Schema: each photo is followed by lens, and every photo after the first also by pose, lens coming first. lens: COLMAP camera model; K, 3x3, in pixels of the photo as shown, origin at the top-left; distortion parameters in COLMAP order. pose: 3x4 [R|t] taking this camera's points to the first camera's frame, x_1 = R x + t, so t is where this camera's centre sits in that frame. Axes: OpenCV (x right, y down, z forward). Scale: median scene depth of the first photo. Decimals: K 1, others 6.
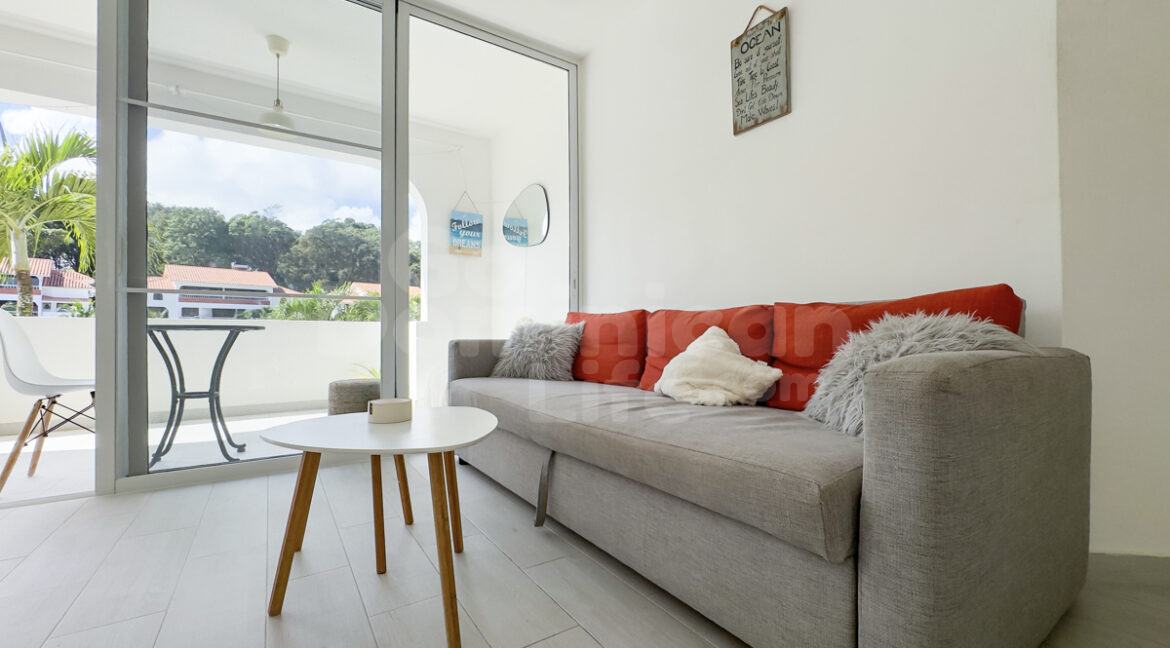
lens RADIAL K [[473.8, 0, 582.3], [0, 473.8, 331.1], [0, 0, 1]] dist [-0.000774, 0.000104]
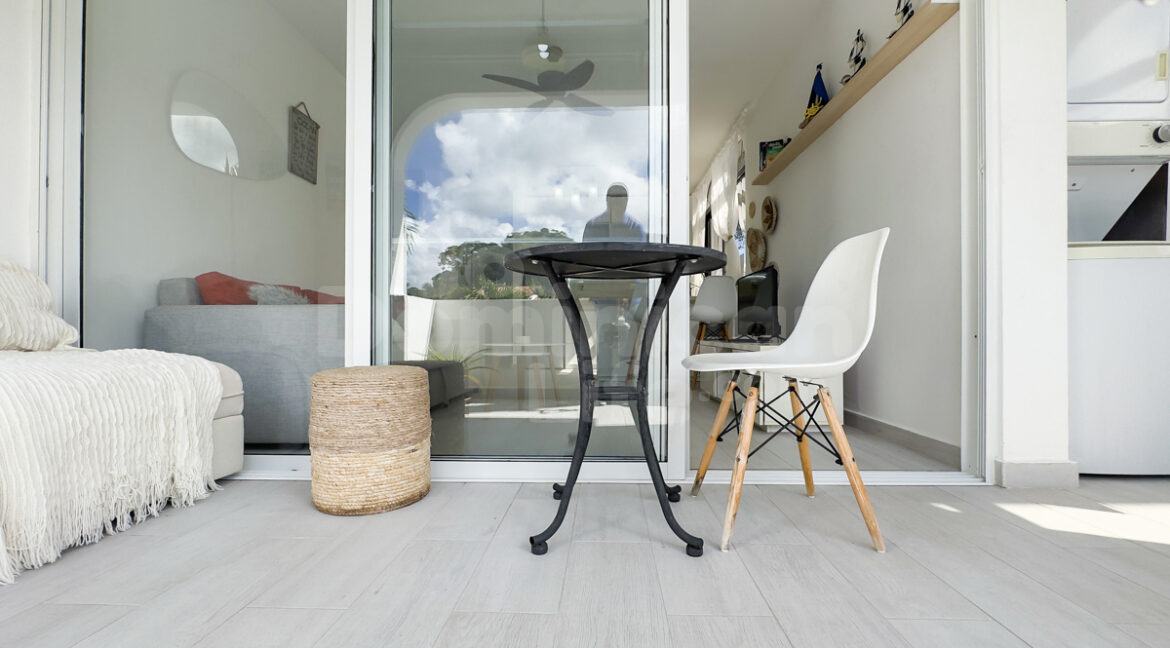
lens RADIAL K [[470.9, 0, 591.8], [0, 470.9, 329.1], [0, 0, 1]] dist [-0.001325, -0.000090]
pose [[-0.820934, 0.008166, 0.570964, -1.070995], [-0.001451, 0.999865, -0.016387, 0.075123], [-0.571021, -0.014281, -0.820811, 1.419922]]
